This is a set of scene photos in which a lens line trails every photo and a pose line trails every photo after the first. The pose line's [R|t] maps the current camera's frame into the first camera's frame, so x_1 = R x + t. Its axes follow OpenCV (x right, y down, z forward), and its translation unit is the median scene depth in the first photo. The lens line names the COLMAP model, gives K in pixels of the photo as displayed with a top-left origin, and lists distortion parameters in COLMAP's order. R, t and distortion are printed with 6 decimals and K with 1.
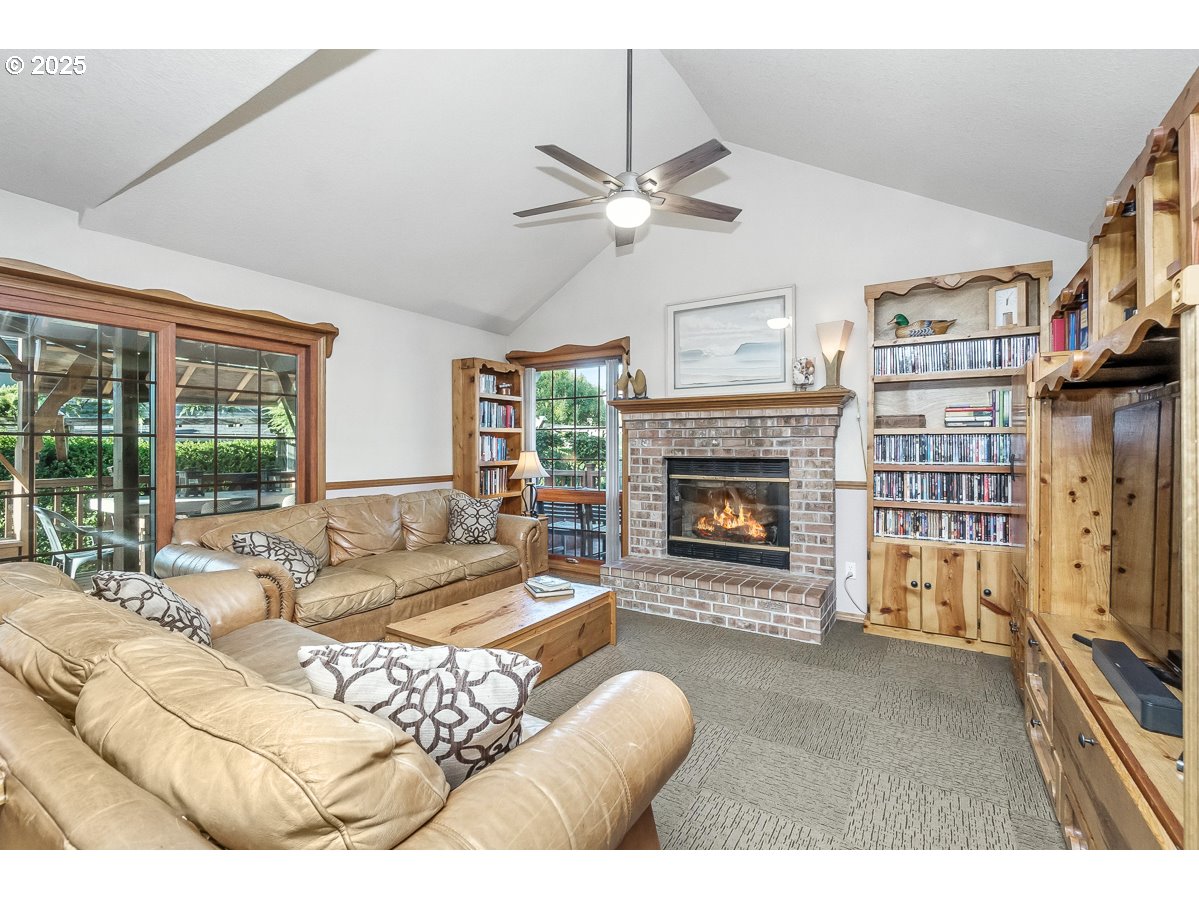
lens RADIAL K [[528.0, 0, 614.9], [0, 528.0, 451.2], [0, 0, 1]] dist [-0.007159, 0.001905]
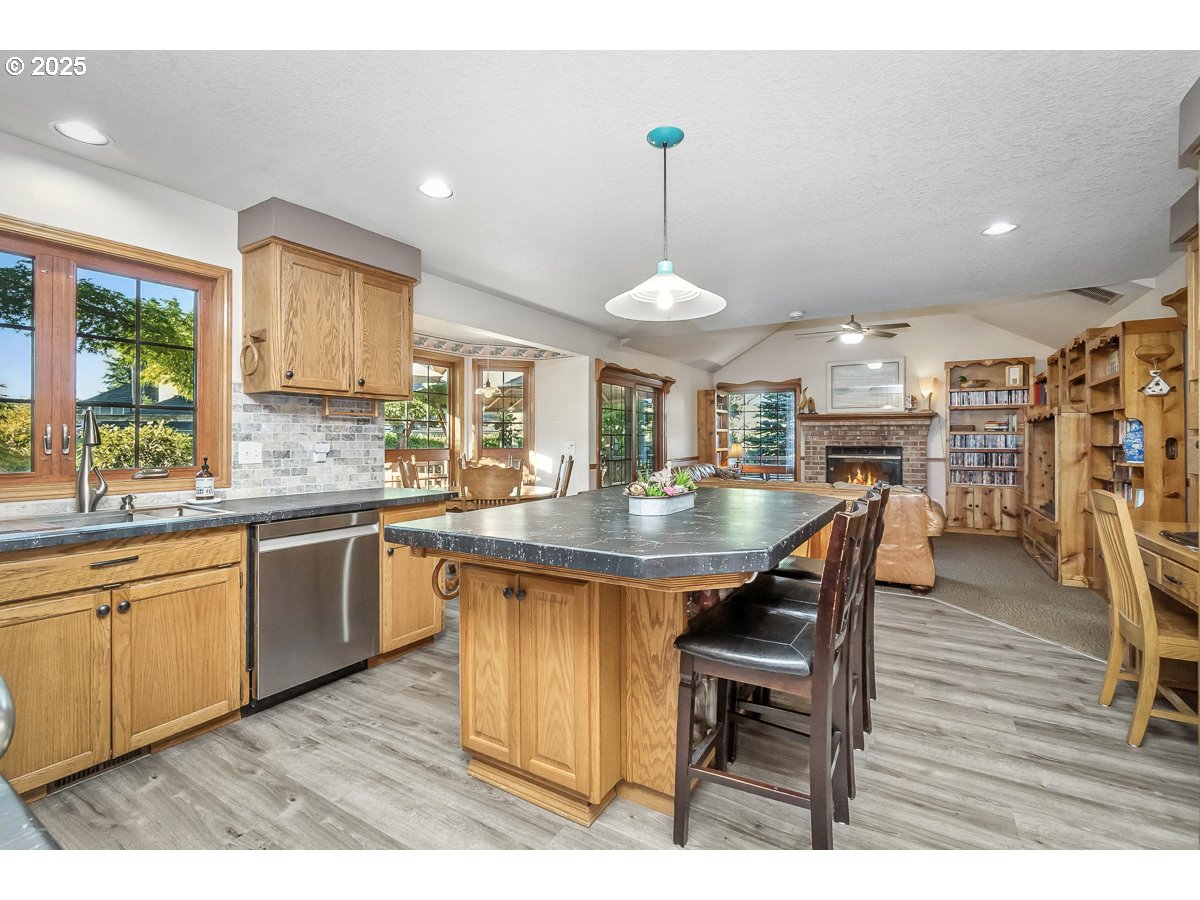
lens RADIAL K [[528.4, 0, 620.9], [0, 528.4, 442.9], [0, 0, 1]] dist [-0.007159, 0.001905]
pose [[0.999831, 0.001676, 0.018291, -0.841450], [-0.001631, 0.999996, -0.002485, 0.008230], [-0.018295, 0.002455, 0.999830, -1.048233]]
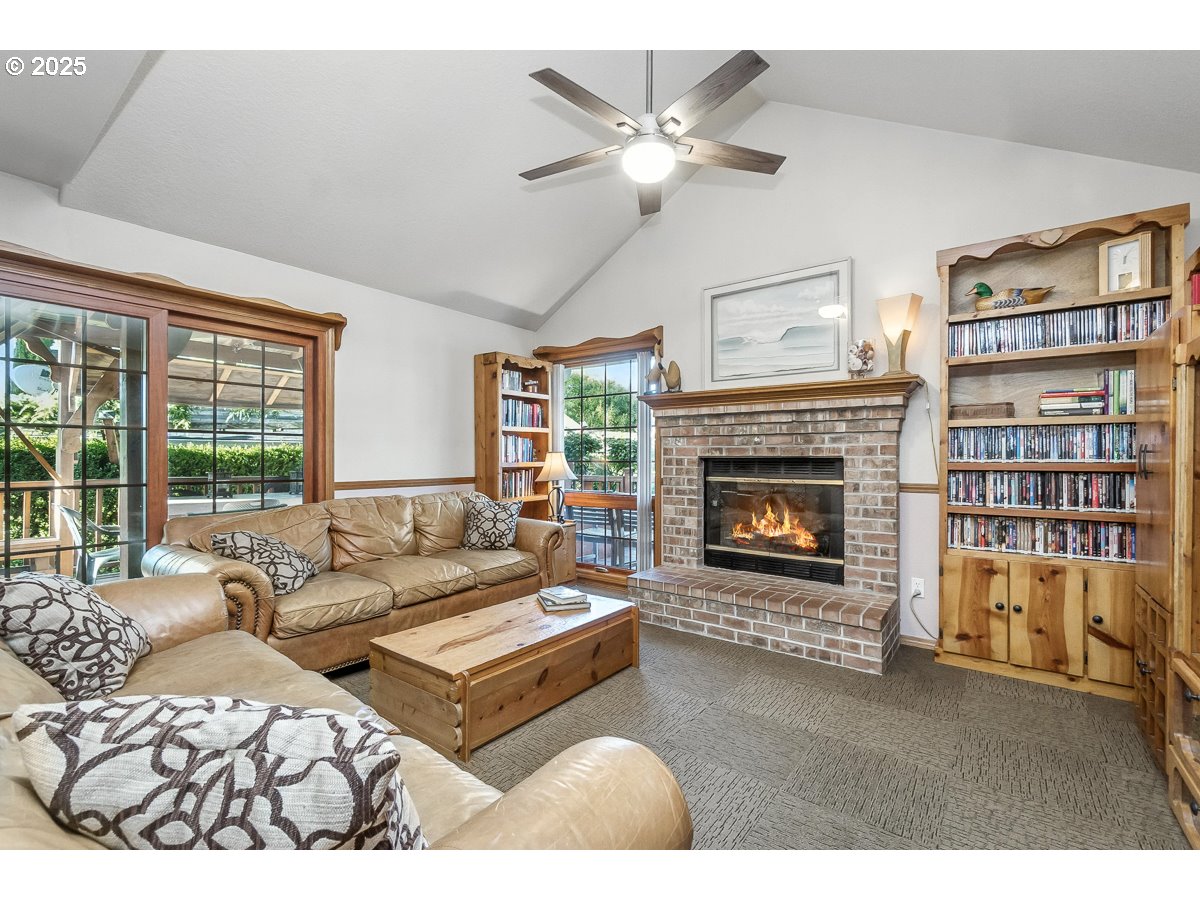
lens RADIAL K [[528.4, 0, 610.9], [0, 528.4, 462.2], [0, 0, 1]] dist [-0.007159, 0.001905]
pose [[0.995389, 0.000430, -0.095923, 0.036641], [-0.000025, 0.999991, 0.004229, 0.020836], [0.095924, -0.004207, 0.995380, 0.112822]]
